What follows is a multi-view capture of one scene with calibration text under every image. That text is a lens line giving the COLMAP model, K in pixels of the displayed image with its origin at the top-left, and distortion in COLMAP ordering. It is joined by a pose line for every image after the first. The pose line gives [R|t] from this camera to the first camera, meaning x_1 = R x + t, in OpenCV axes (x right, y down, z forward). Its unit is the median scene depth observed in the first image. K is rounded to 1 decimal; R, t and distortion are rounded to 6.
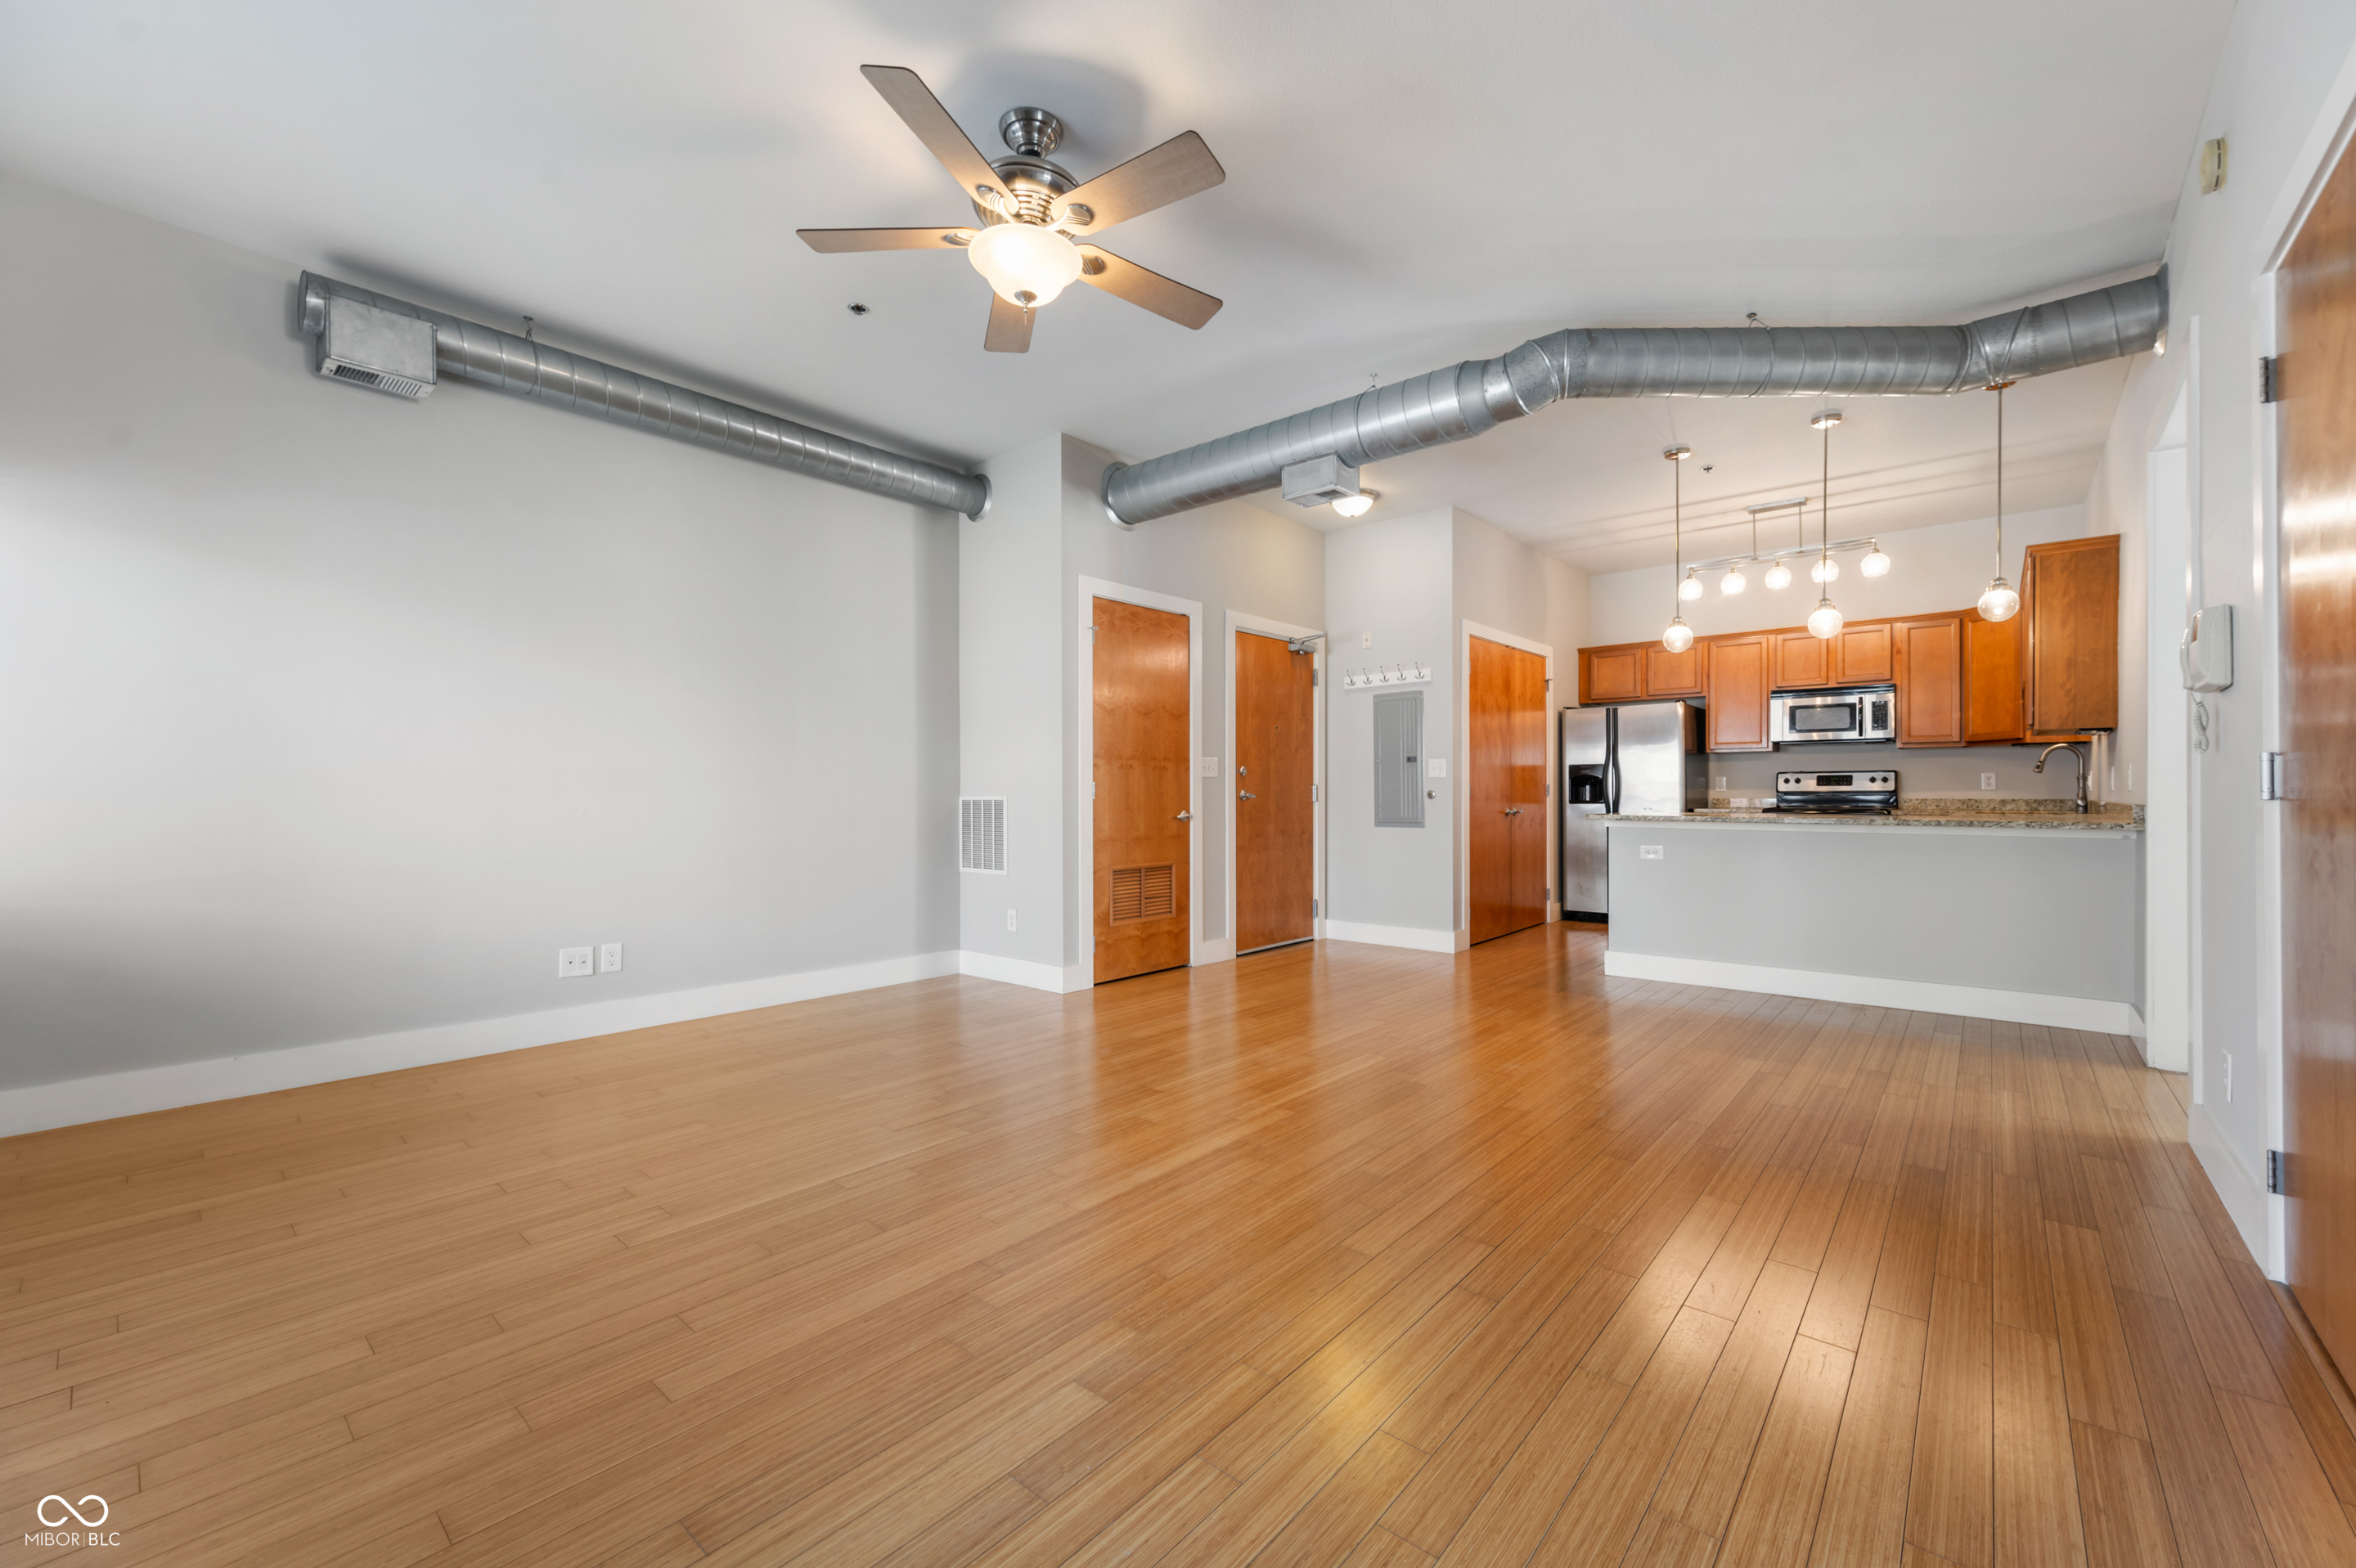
lens RADIAL K [[934.5, 0, 1193.5], [0, 934.5, 791.5], [0, 0, 1]] dist [-0.000179, -0.000173]
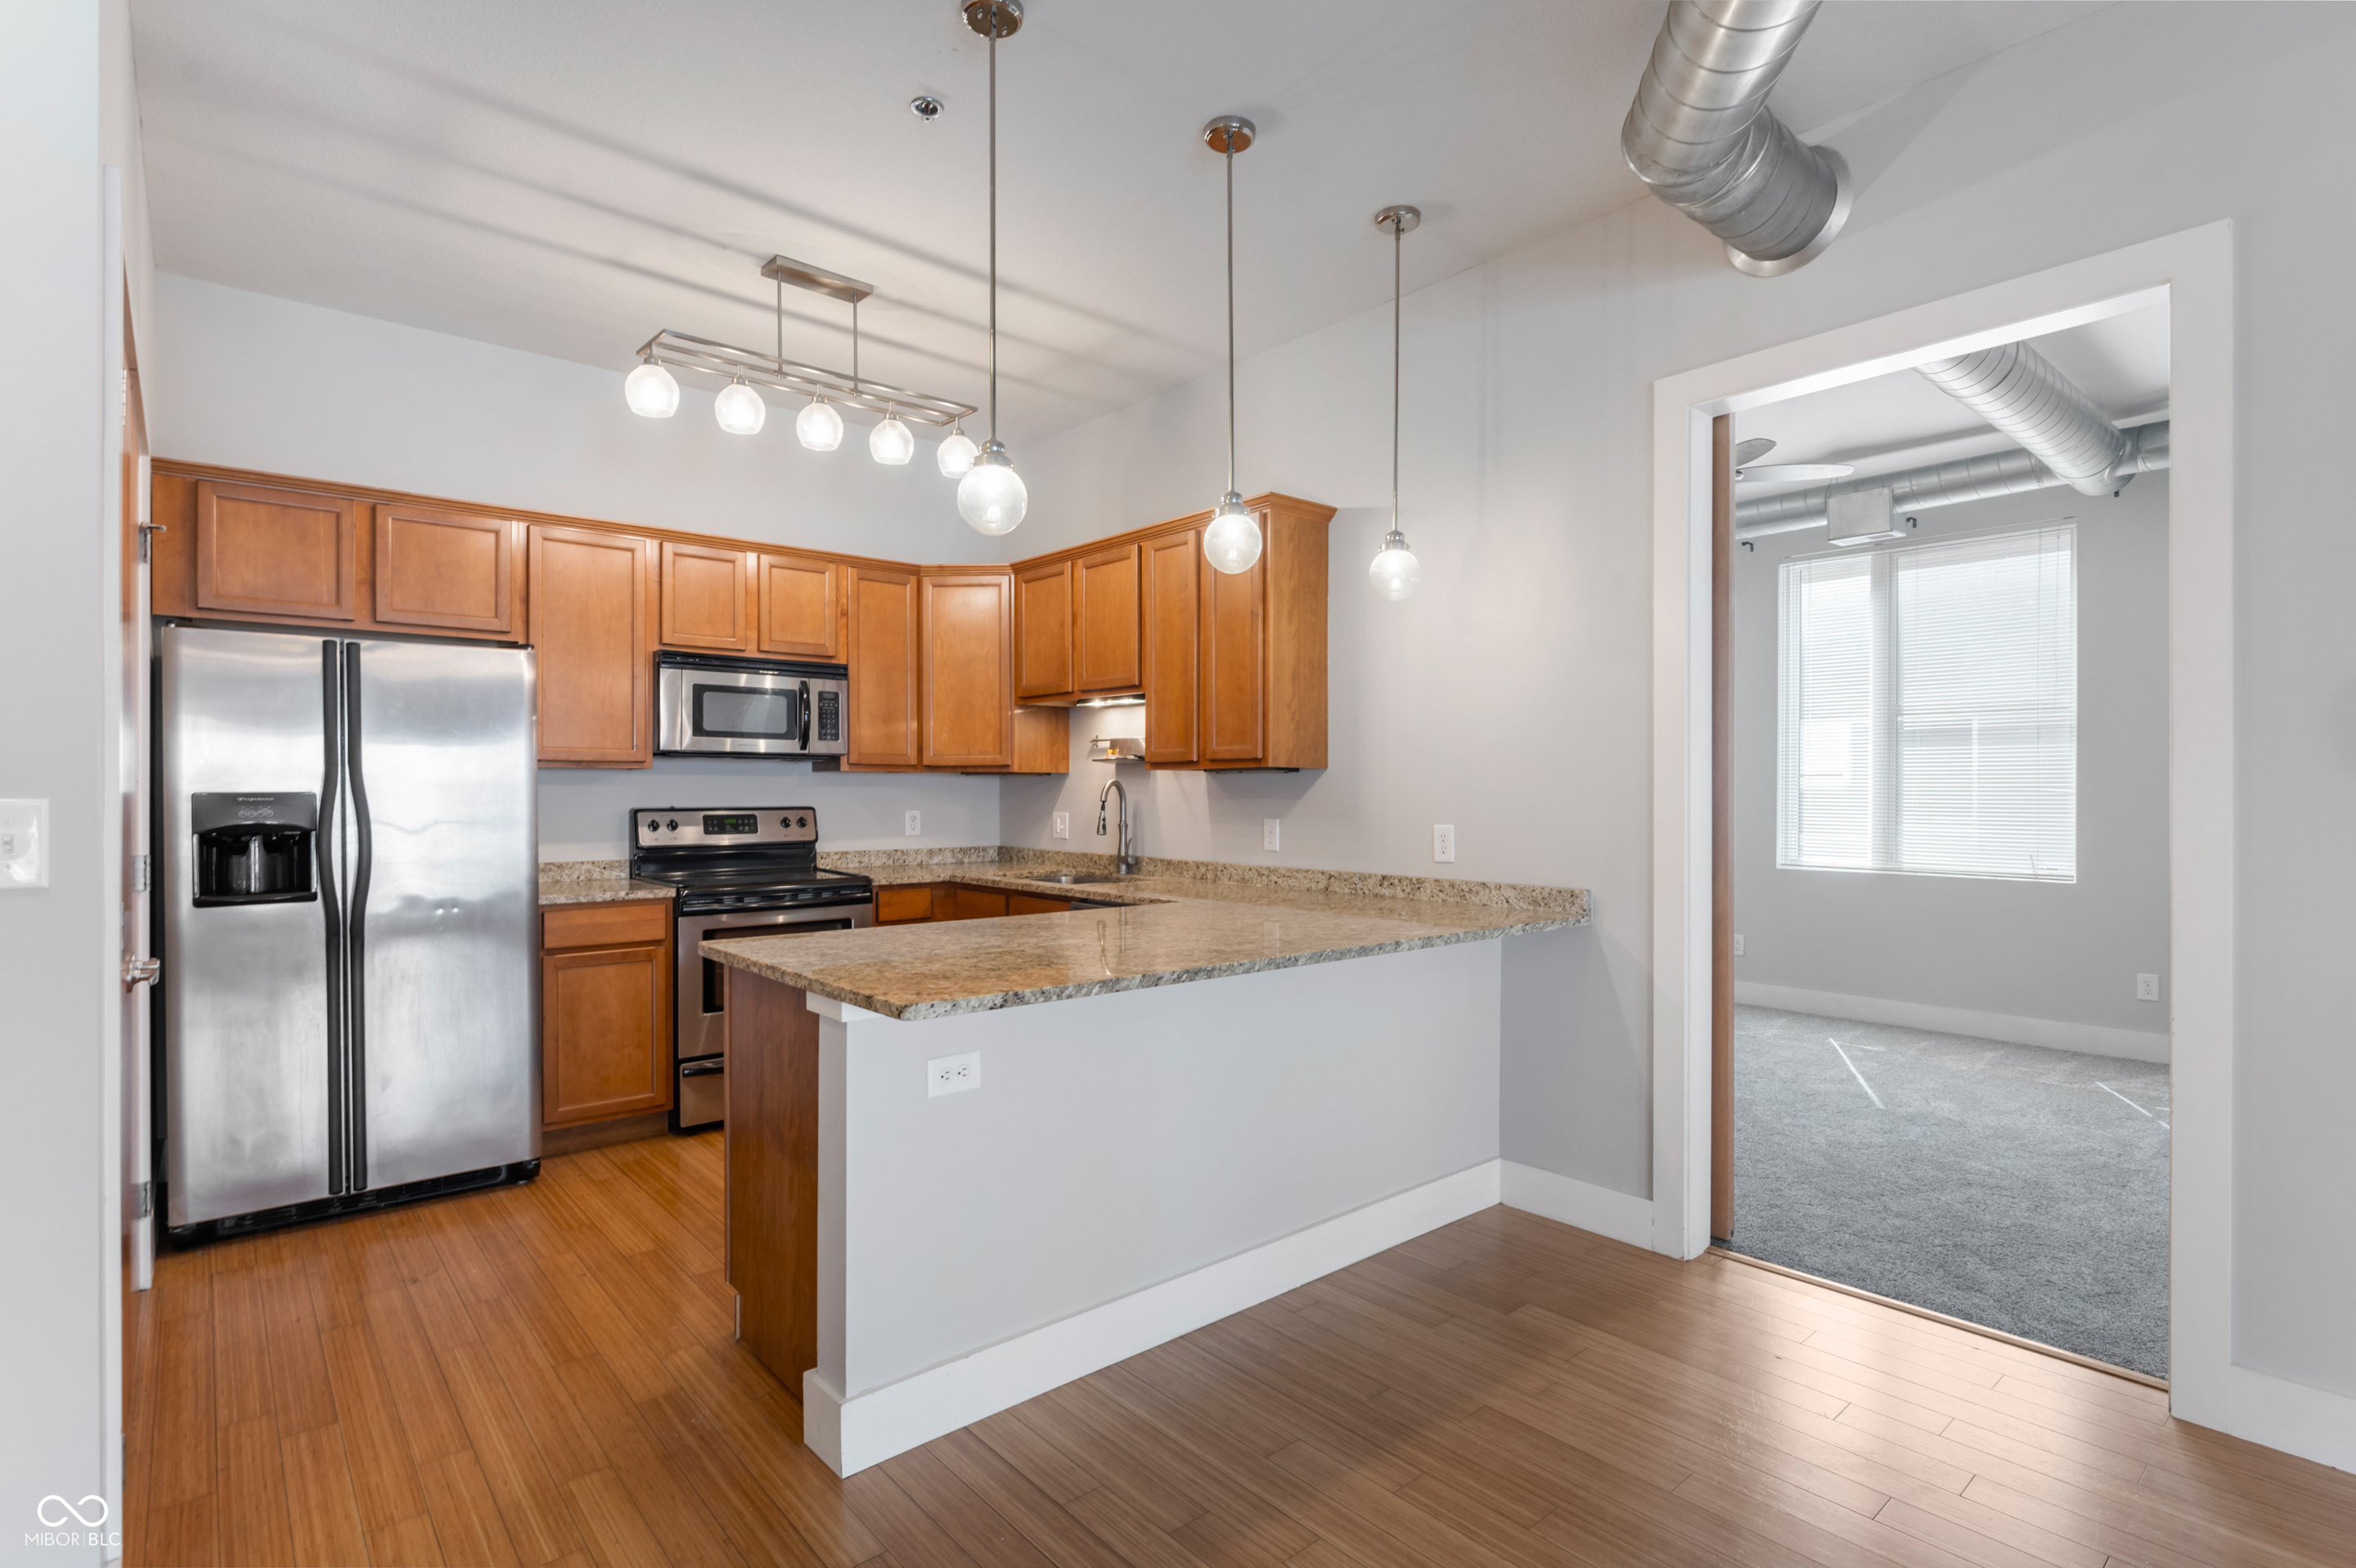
lens RADIAL K [[1142.7, 0, 1193.2], [0, 1142.7, 793.4], [0, 0, 1]] dist [-0.000735, -0.000277]
pose [[0.145431, -0.002157, 0.989366, 0.058037], [-0.003123, 0.999992, 0.002639, -0.038804], [-0.989363, -0.003473, 0.145423, 0.737694]]
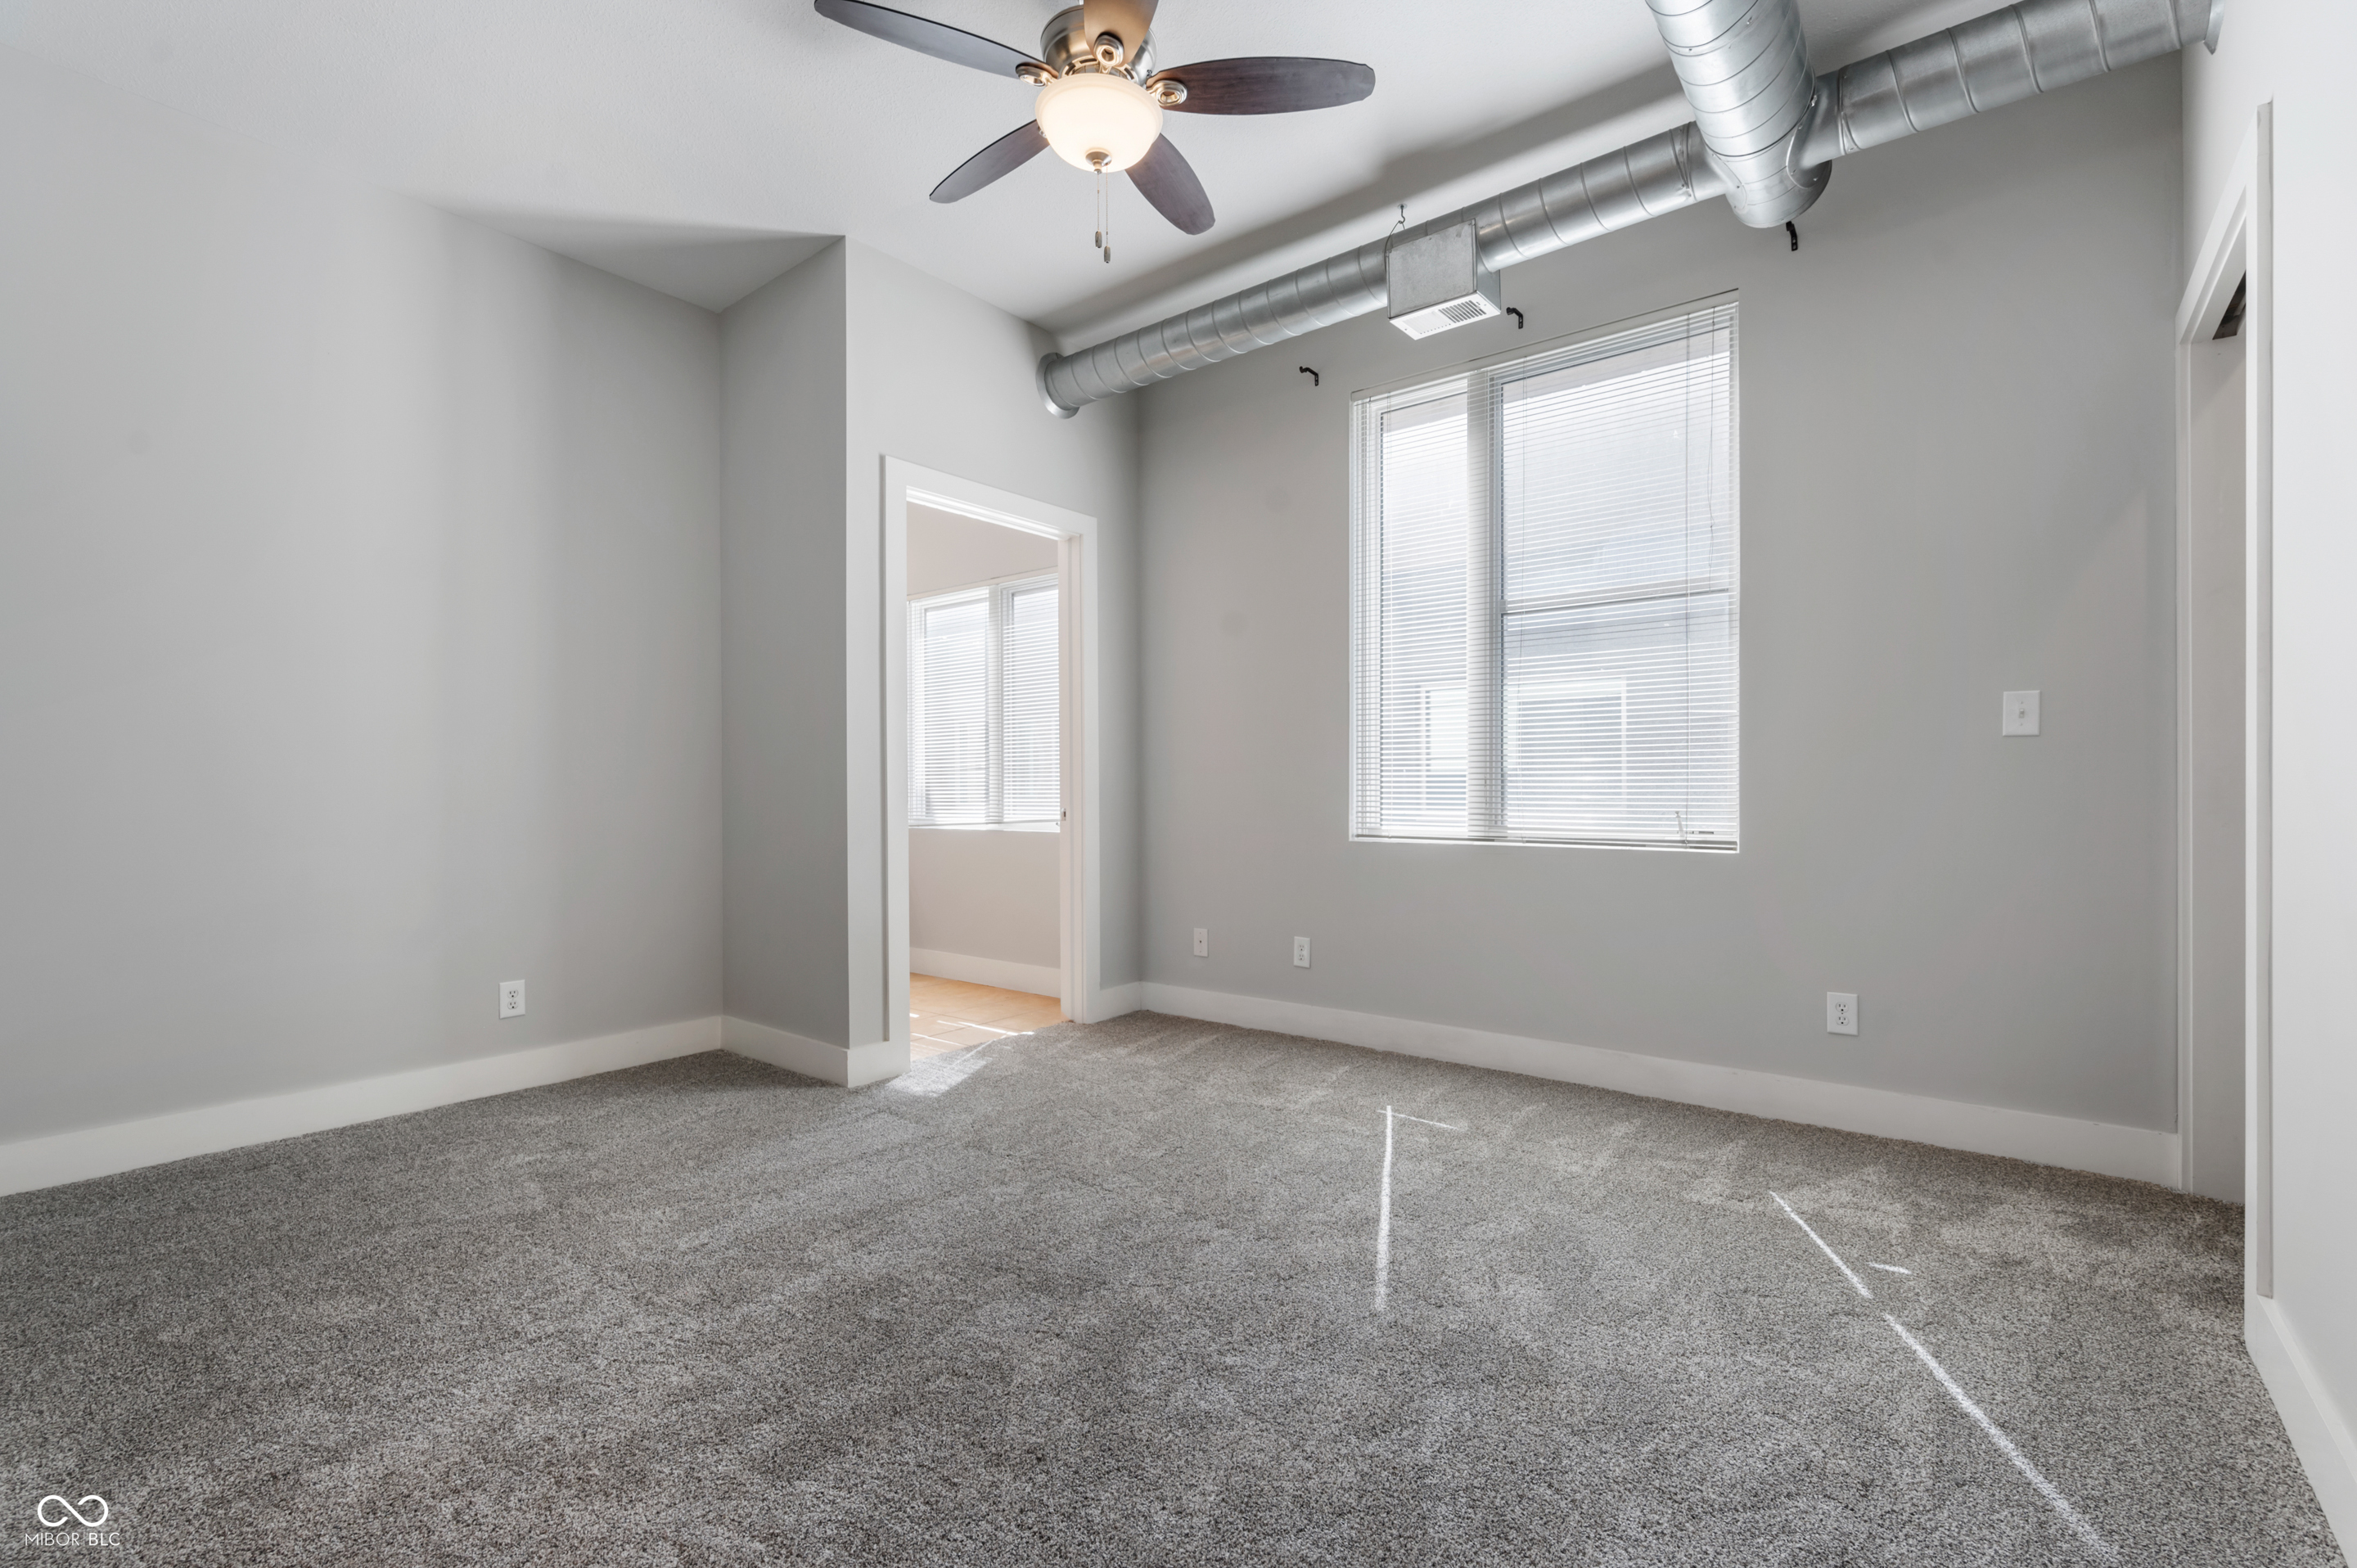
lens RADIAL K [[1023.3, 0, 1185.3], [0, 1023.3, 793.3], [0, 0, 1]] dist [0.000561, 0.000042]
pose [[-0.035578, -0.003633, 0.999360, 0.552596], [0.001105, 0.999993, 0.003674, 0.000182], [-0.999366, 0.001235, -0.035573, 0.473680]]
